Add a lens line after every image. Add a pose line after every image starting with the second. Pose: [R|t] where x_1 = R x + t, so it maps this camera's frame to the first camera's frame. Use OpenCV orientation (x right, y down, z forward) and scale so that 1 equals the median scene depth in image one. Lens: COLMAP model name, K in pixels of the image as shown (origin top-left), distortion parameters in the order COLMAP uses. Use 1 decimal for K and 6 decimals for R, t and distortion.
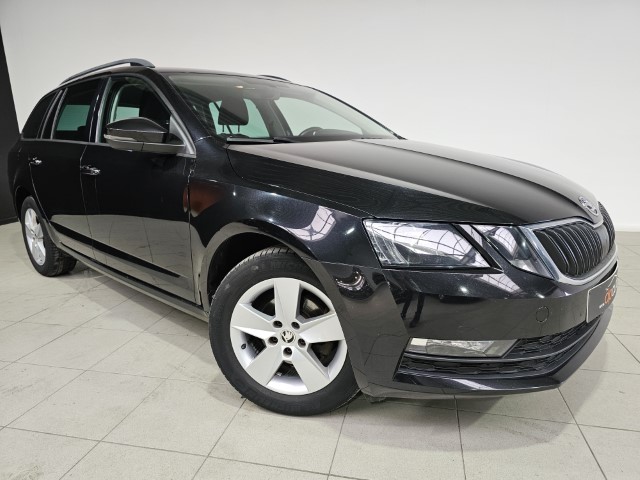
lens RADIAL K [[435.2, 0, 319.7], [0, 435.2, 237.3], [0, 0, 1]] dist [0.051007, -0.042066]
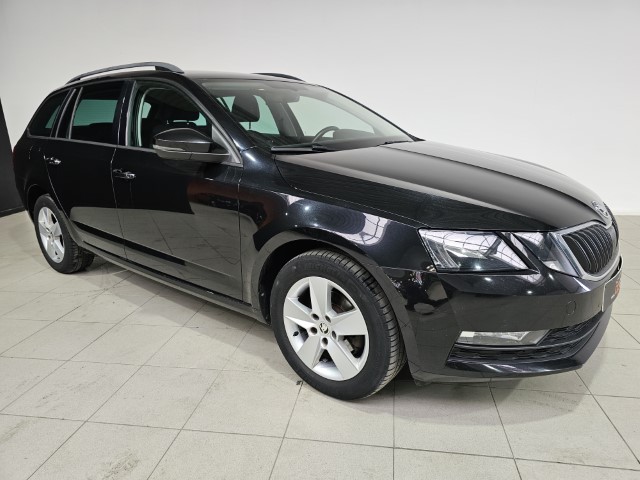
lens RADIAL K [[435.2, 0, 324.3], [0, 435.2, 241.7], [0, 0, 1]] dist [0.051007, -0.042066]
pose [[0.997939, -0.020298, 0.060877, -0.164520], [0.017129, 0.998493, 0.052137, -0.055361], [-0.061844, -0.050987, 0.996783, -0.092987]]
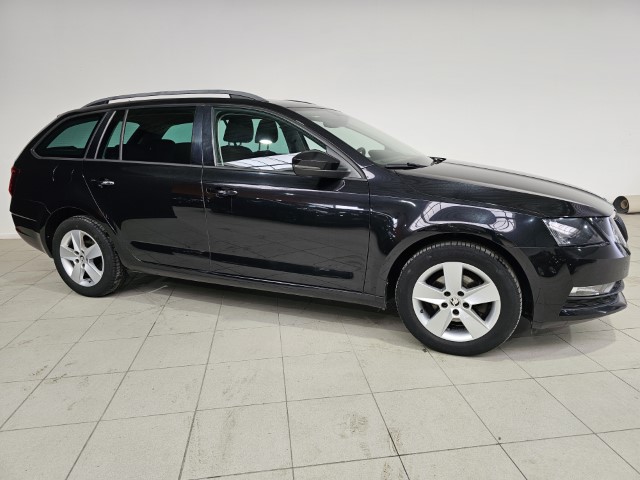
lens RADIAL K [[435.2, 0, 321.2], [0, 435.2, 237.1], [0, 0, 1]] dist [0.051007, -0.042066]
pose [[0.940556, -0.080853, 0.329875, -0.921123], [0.077997, 0.996713, 0.021908, -0.055541], [-0.330562, 0.005124, 0.943770, -0.204265]]
